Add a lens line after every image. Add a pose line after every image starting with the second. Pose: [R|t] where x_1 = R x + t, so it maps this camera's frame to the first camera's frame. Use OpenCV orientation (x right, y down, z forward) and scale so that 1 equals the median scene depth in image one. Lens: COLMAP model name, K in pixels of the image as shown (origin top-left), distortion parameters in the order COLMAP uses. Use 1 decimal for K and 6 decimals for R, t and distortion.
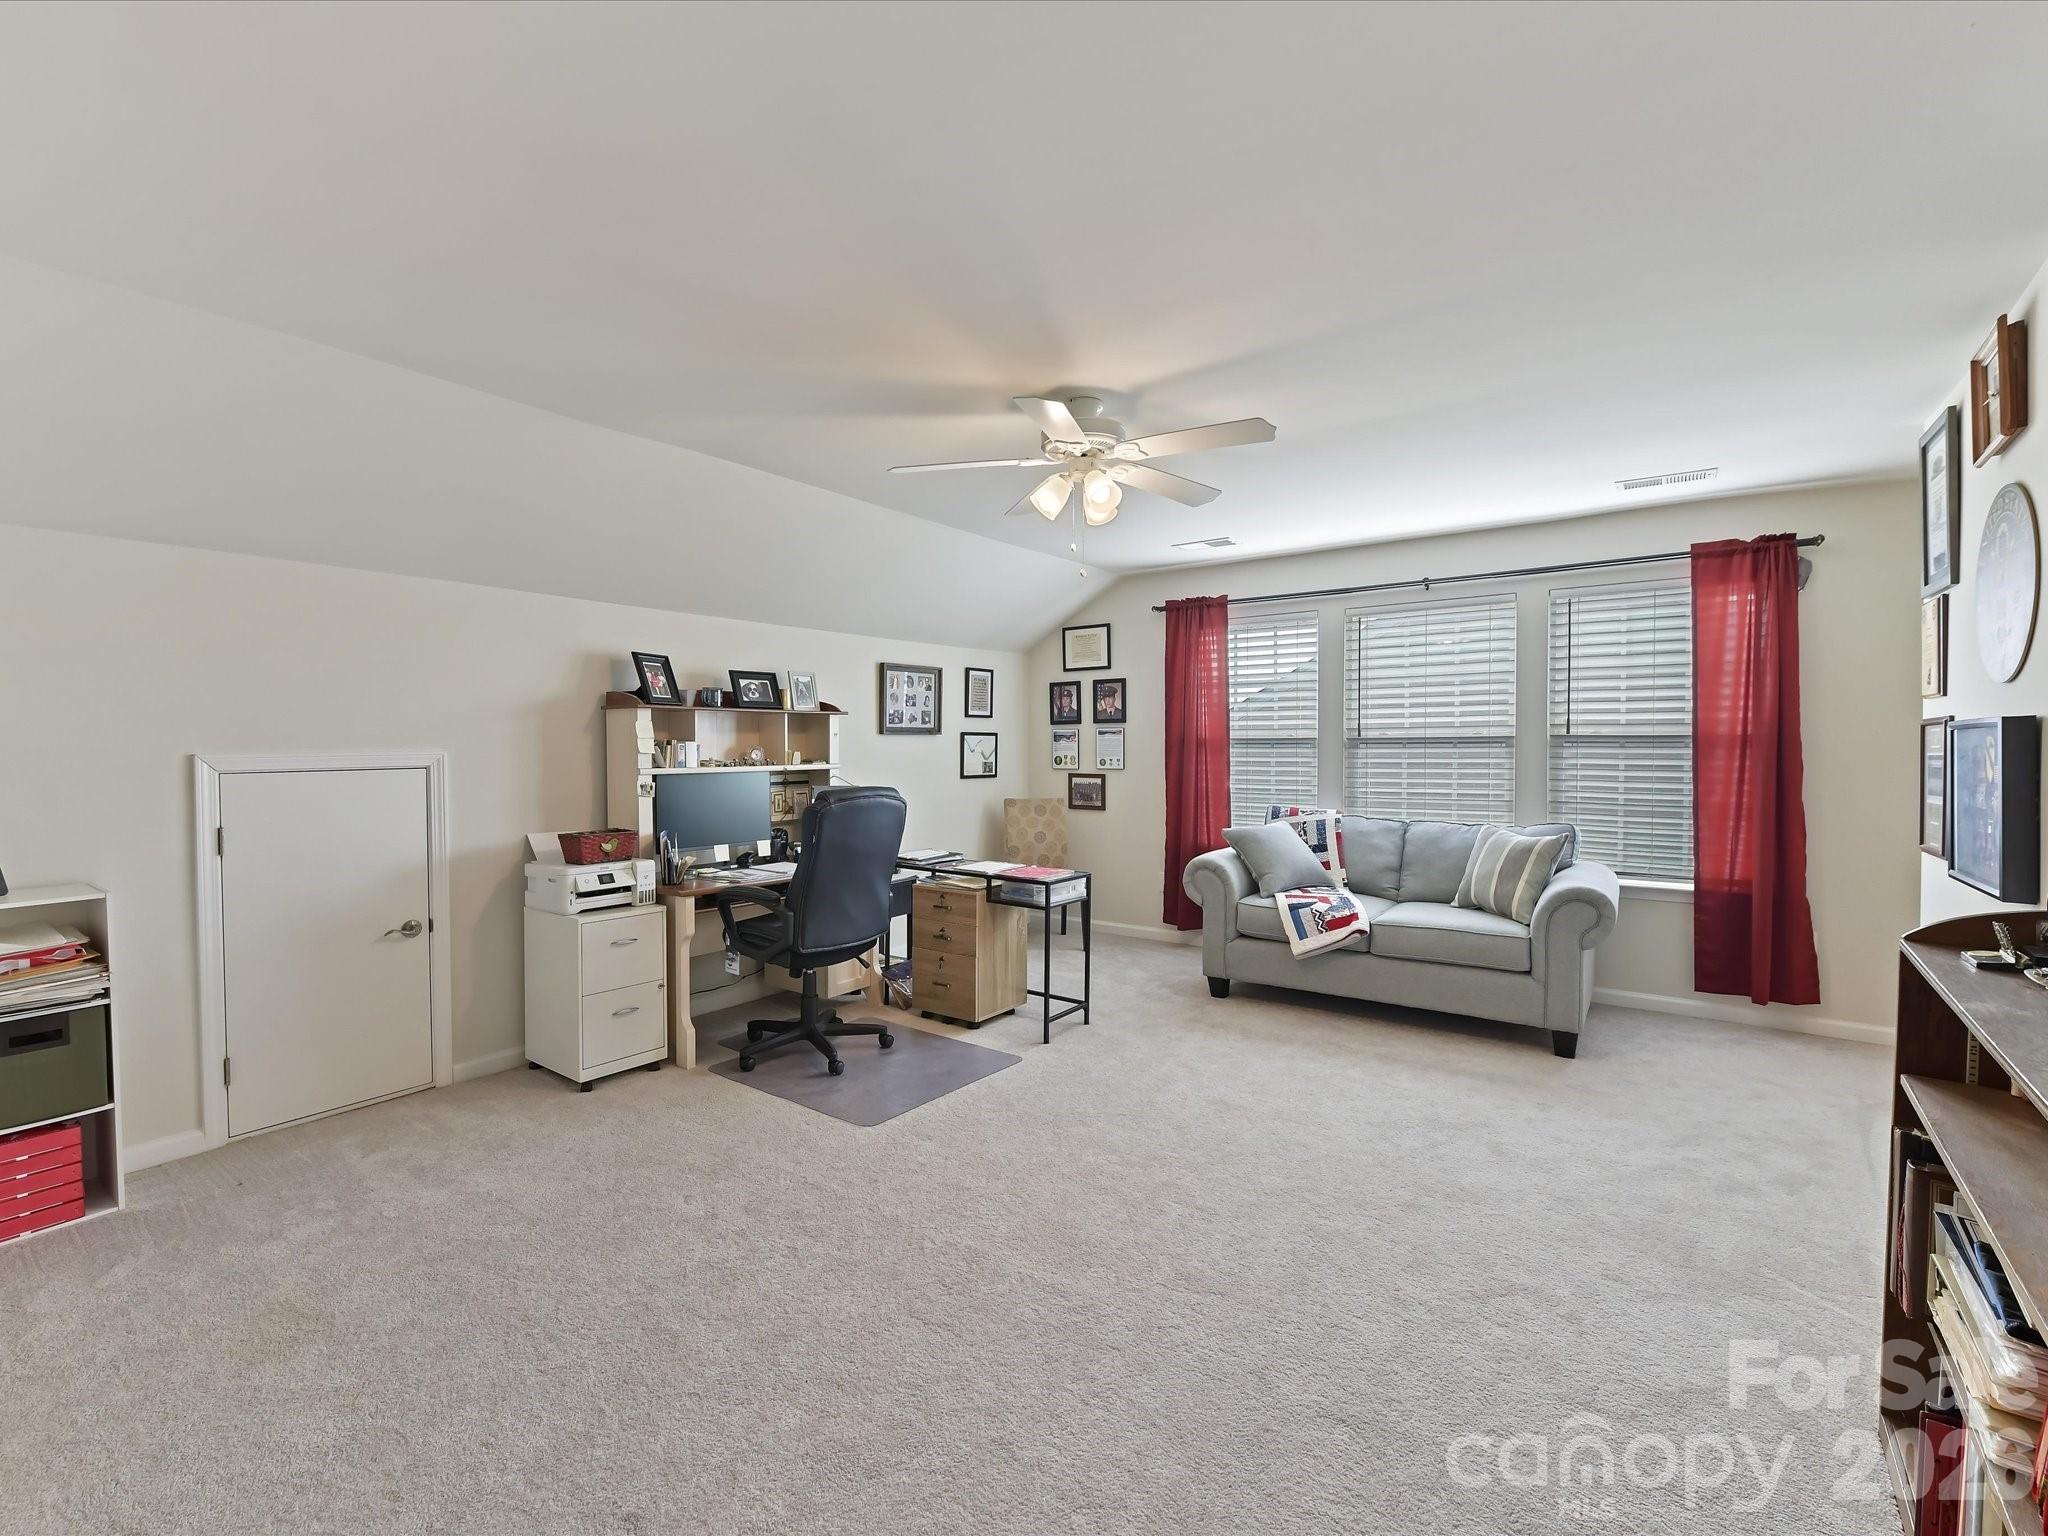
lens RADIAL K [[910.5, 0, 1031.0], [0, 910.5, 754.4], [0, 0, 1]] dist [0.000793, 0.000464]
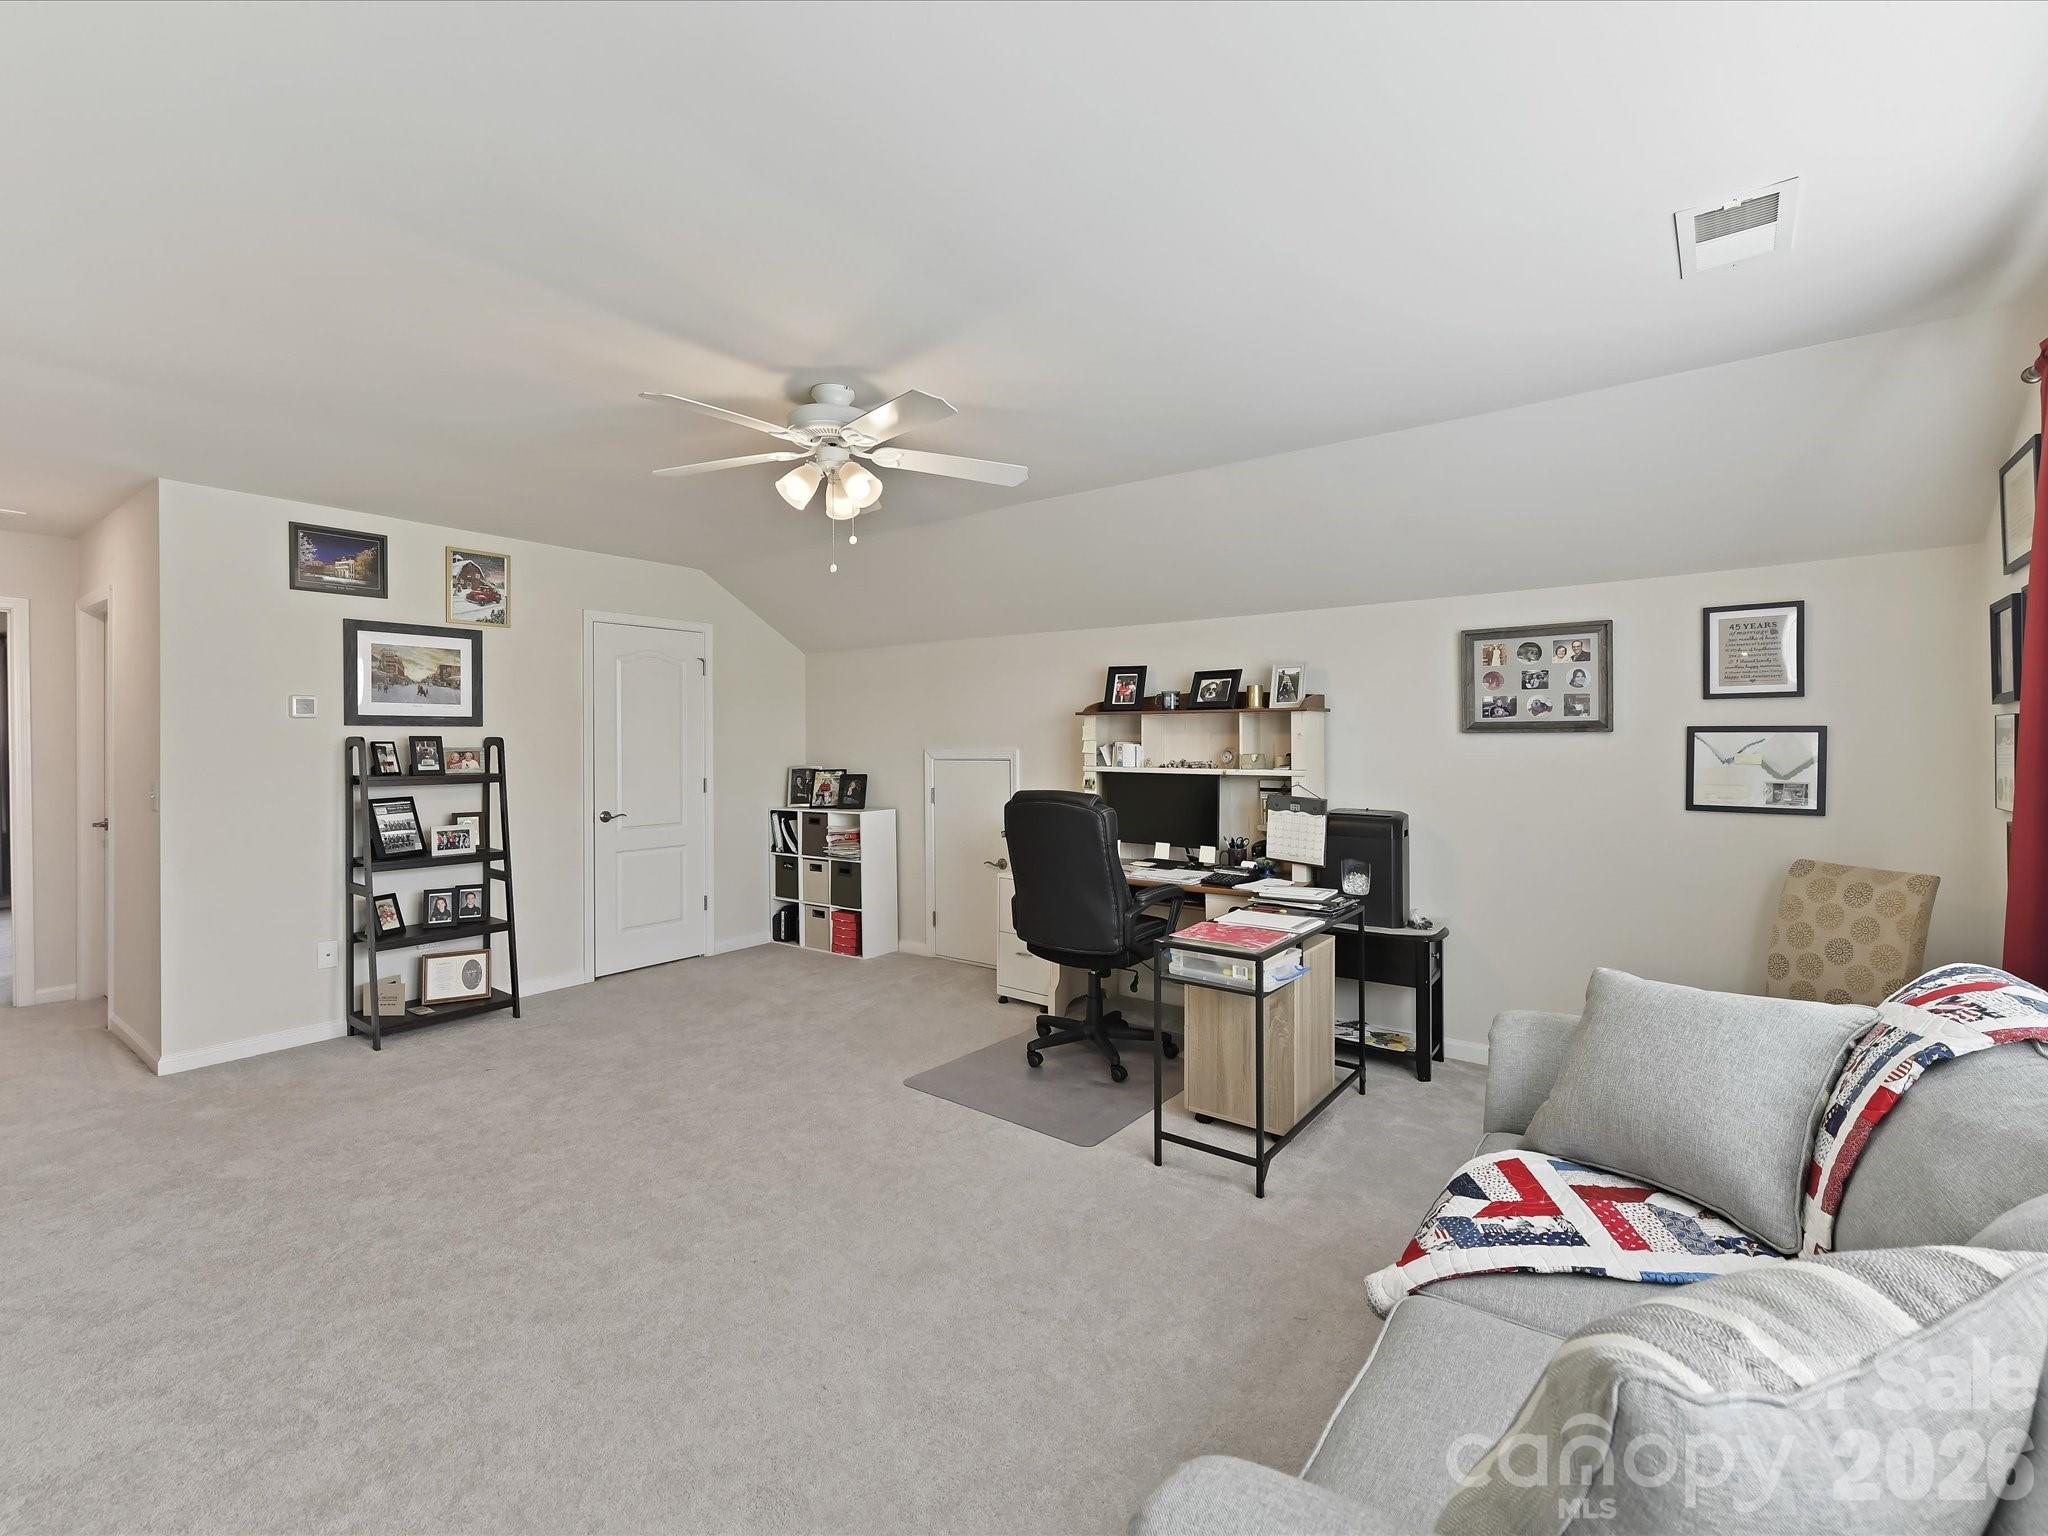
lens RADIAL K [[923.8, 0, 1016.7], [0, 923.8, 740.6], [0, 0, 1]] dist [0.000390, 0.000130]
pose [[-0.031783, 0.002033, -0.999493, 0.543147], [-0.011669, 0.999929, 0.002405, -0.013485], [0.999427, 0.011739, -0.031757, 0.657235]]
